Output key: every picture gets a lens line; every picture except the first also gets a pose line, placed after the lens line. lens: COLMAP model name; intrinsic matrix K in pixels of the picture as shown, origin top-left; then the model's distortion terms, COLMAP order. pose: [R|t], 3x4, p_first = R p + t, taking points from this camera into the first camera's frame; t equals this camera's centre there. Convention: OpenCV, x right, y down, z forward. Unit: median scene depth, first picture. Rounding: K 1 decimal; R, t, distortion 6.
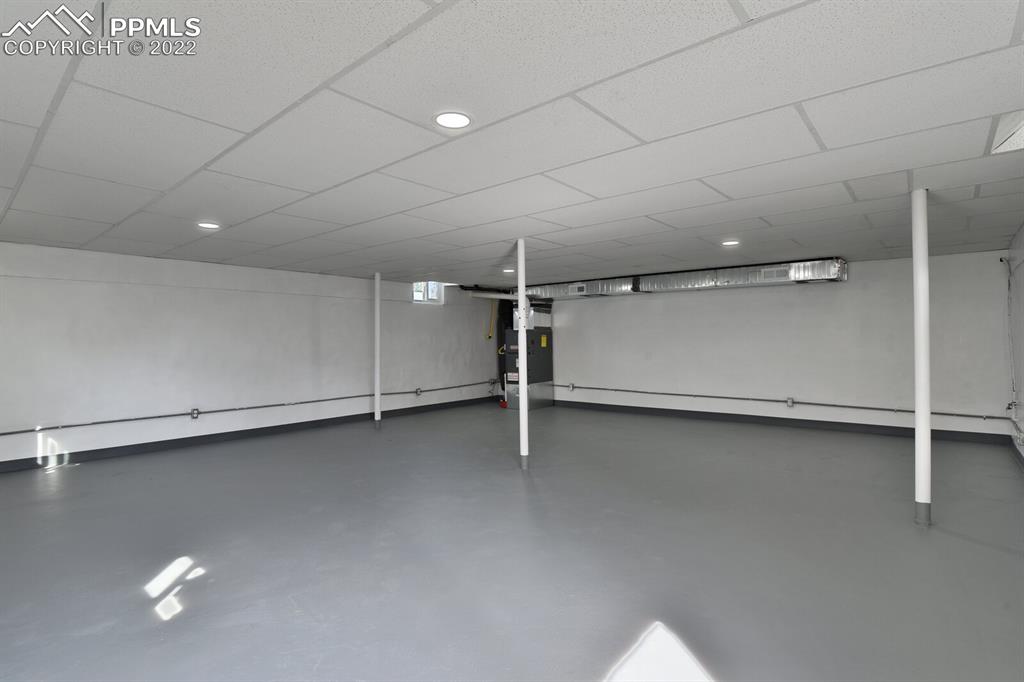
lens RADIAL K [[500.1, 0, 507.6], [0, 500.1, 341.5], [0, 0, 1]] dist [-0.024748, -0.002323]
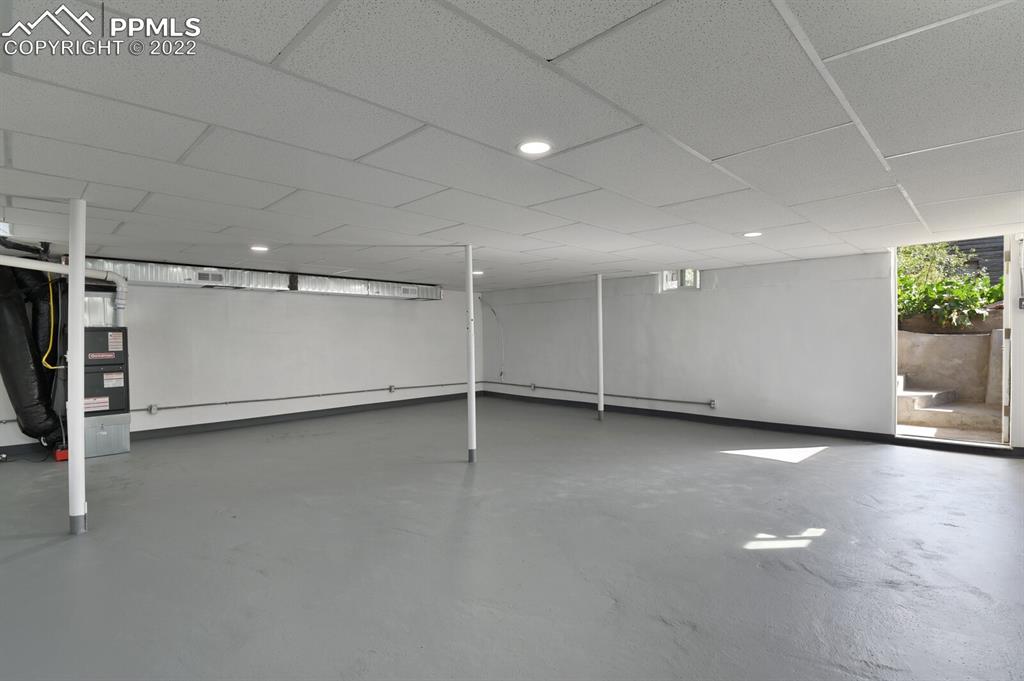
lens RADIAL K [[500.1, 0, 507.9], [0, 500.1, 338.9], [0, 0, 1]] dist [-0.024748, -0.002323]
pose [[0.060774, 0.007495, 0.998123, -0.655900], [0.012920, 0.999882, -0.008295, 0.004617], [-0.998068, 0.013400, 0.060670, 0.547008]]
